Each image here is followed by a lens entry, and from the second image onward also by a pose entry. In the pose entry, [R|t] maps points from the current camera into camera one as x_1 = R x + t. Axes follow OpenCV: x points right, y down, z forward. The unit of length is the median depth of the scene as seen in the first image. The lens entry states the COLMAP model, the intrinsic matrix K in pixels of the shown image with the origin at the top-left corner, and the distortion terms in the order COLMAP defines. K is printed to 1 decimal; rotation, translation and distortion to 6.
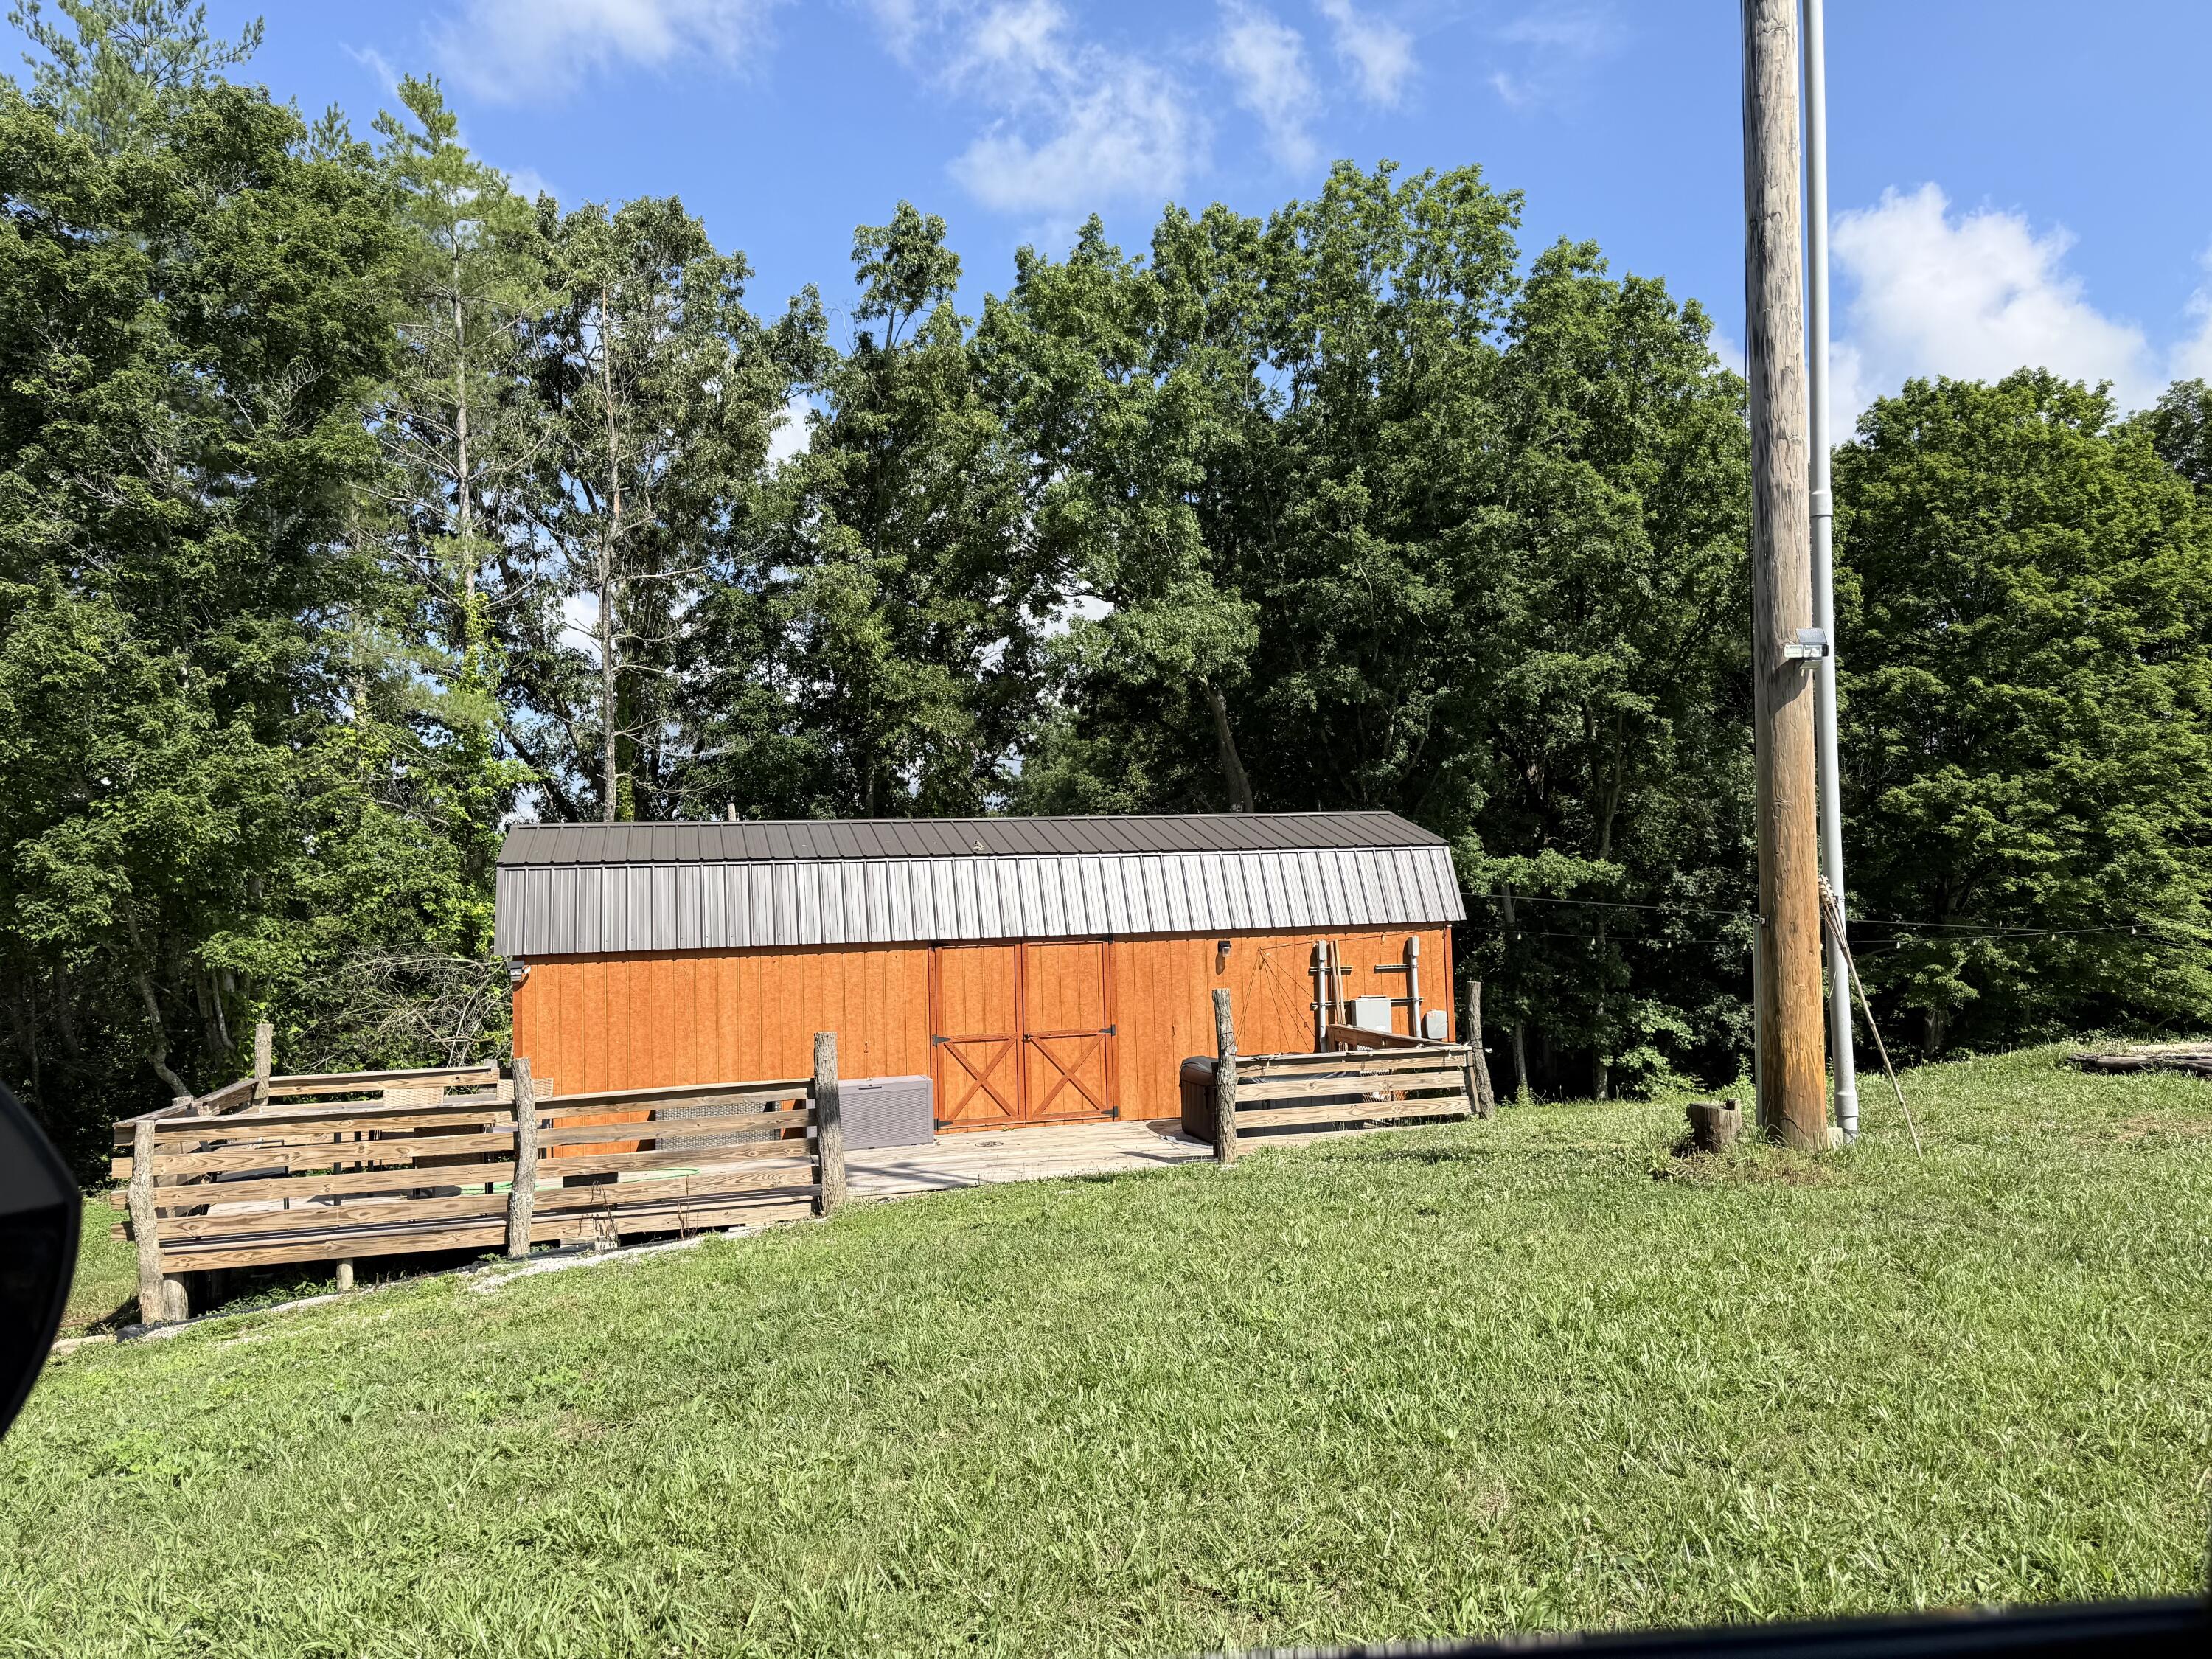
lens RADIAL K [[1612.9, 0, 1106.1], [0, 1612.9, 791.5], [0, 0, 1]] dist [-0.004478, -0.005015]
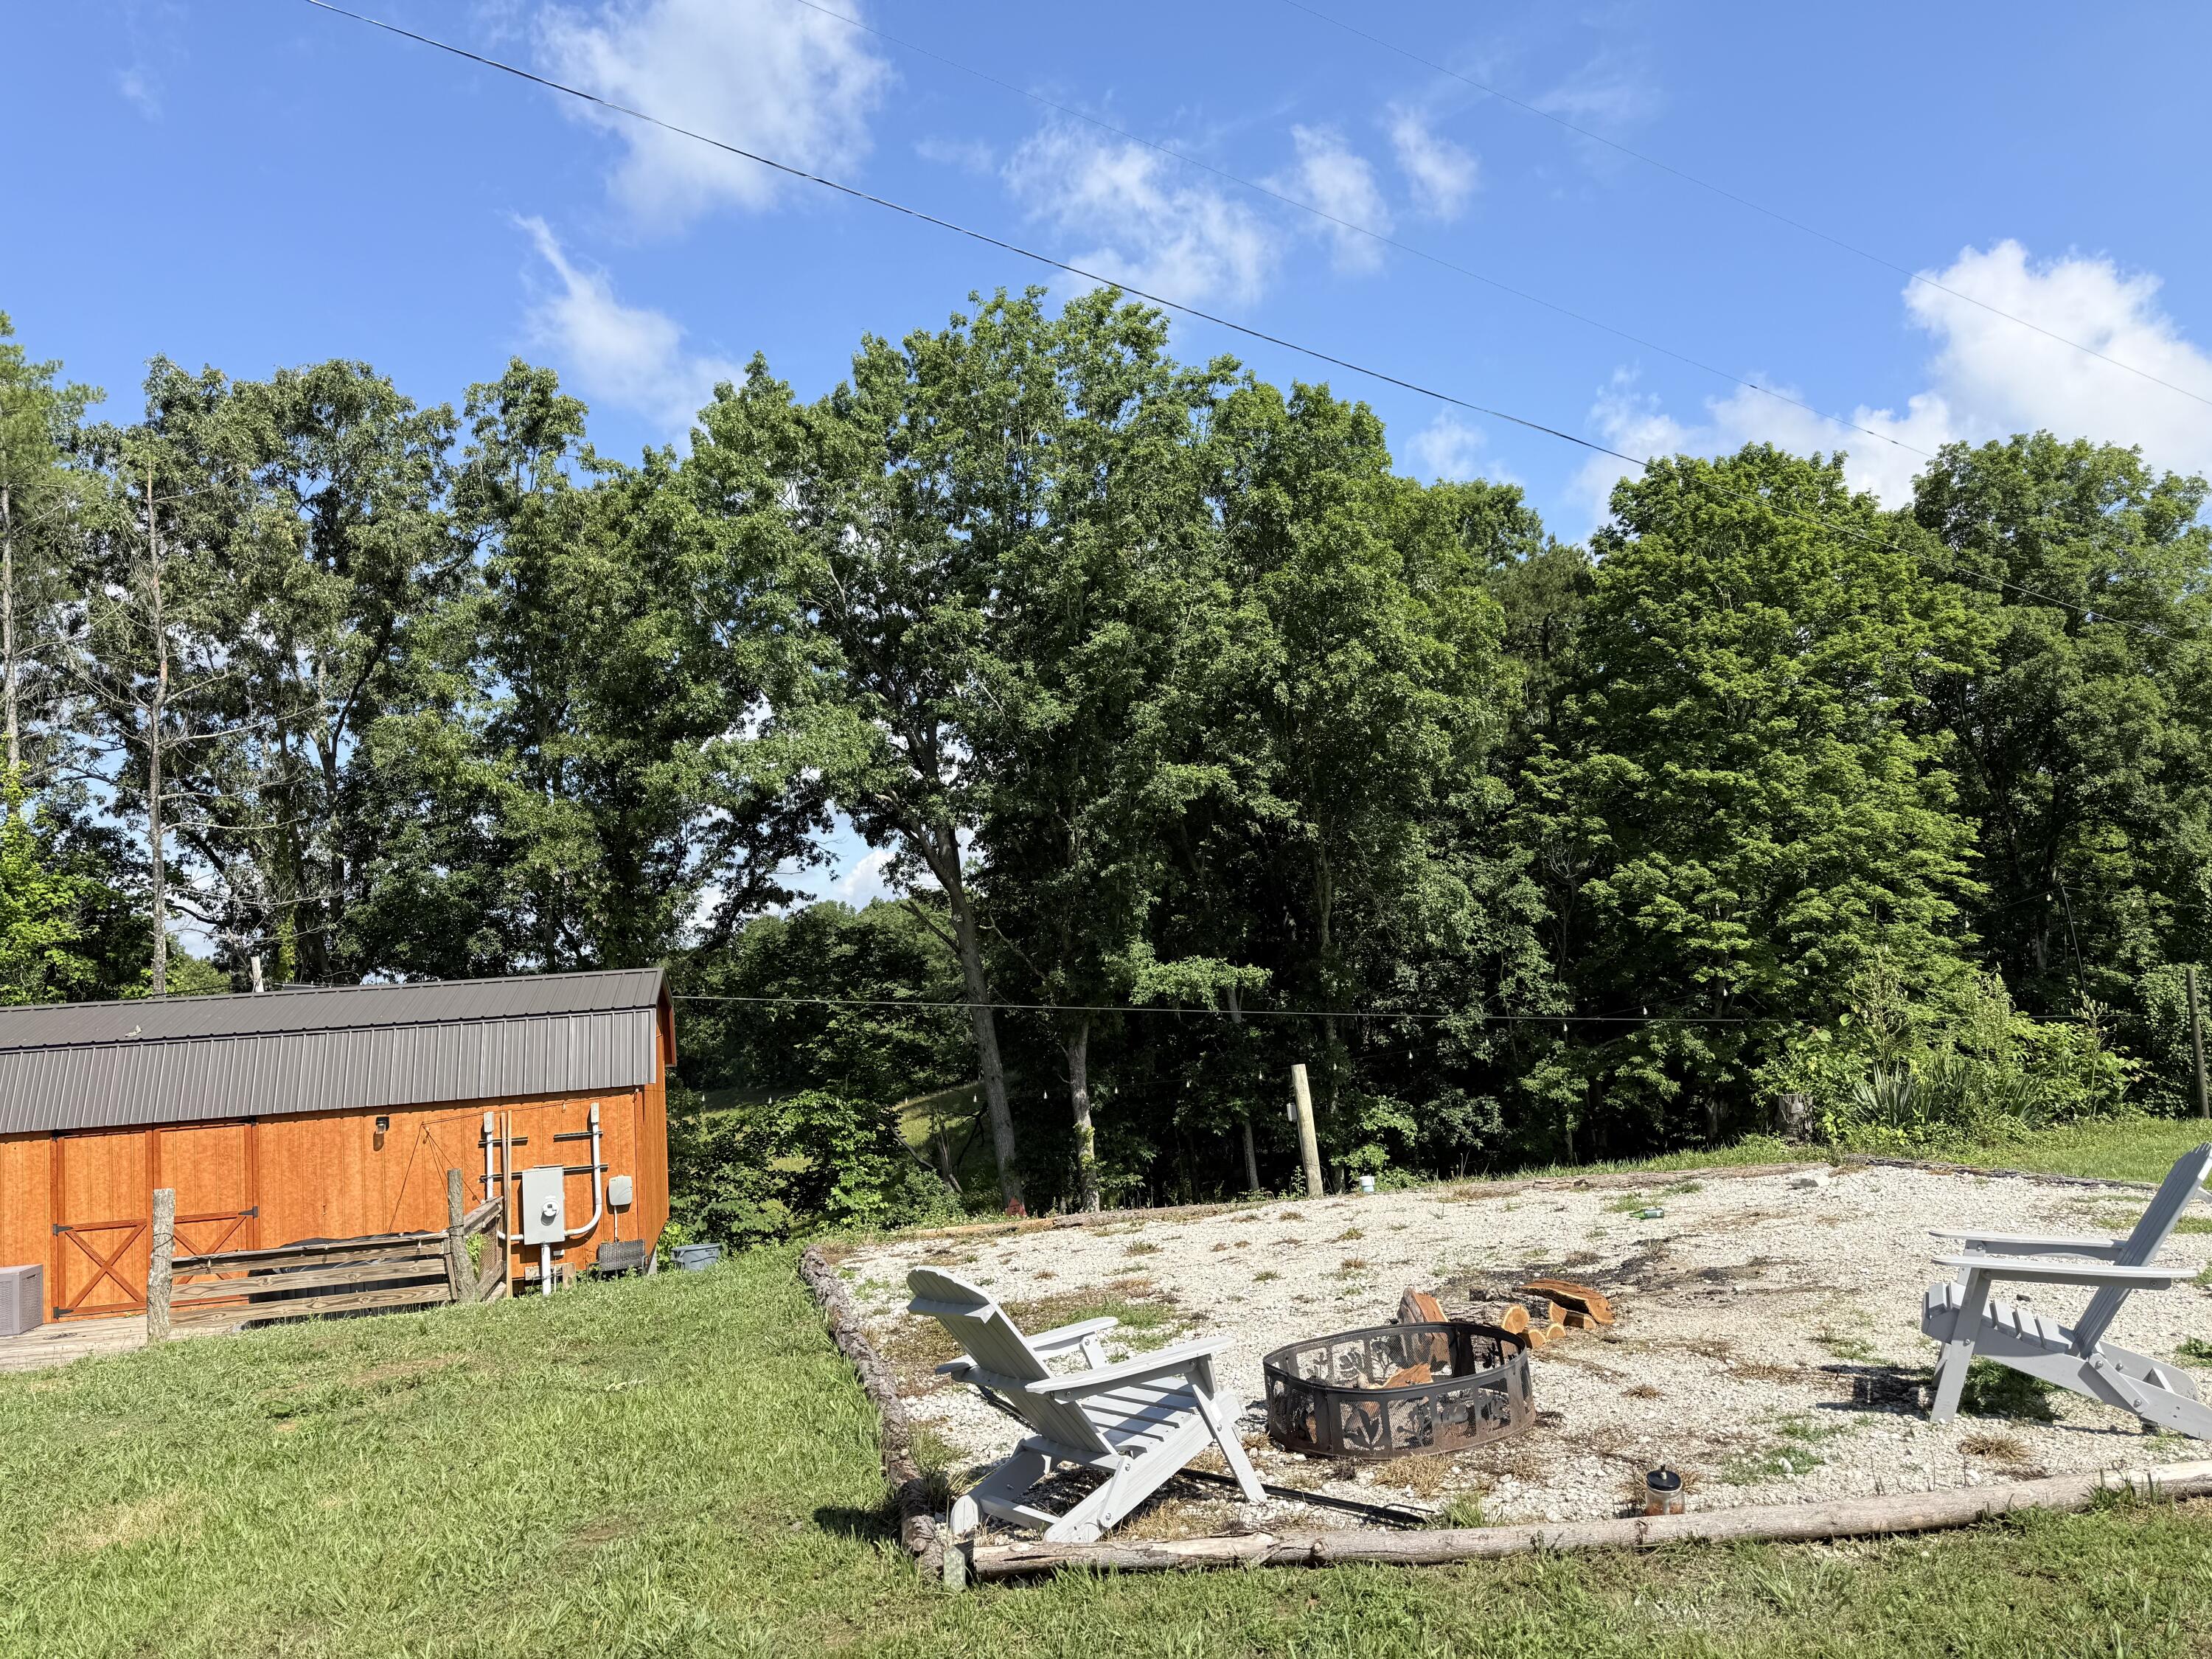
lens RADIAL K [[1612.9, 0, 1106.1], [0, 1612.9, 791.5], [0, 0, 1]] dist [-0.004478, -0.005015]
pose [[0.998056, -0.042399, -0.045680, 0.268617], [0.040047, 0.997884, -0.051228, -0.018928], [0.047756, 0.049299, 0.997642, 0.001697]]
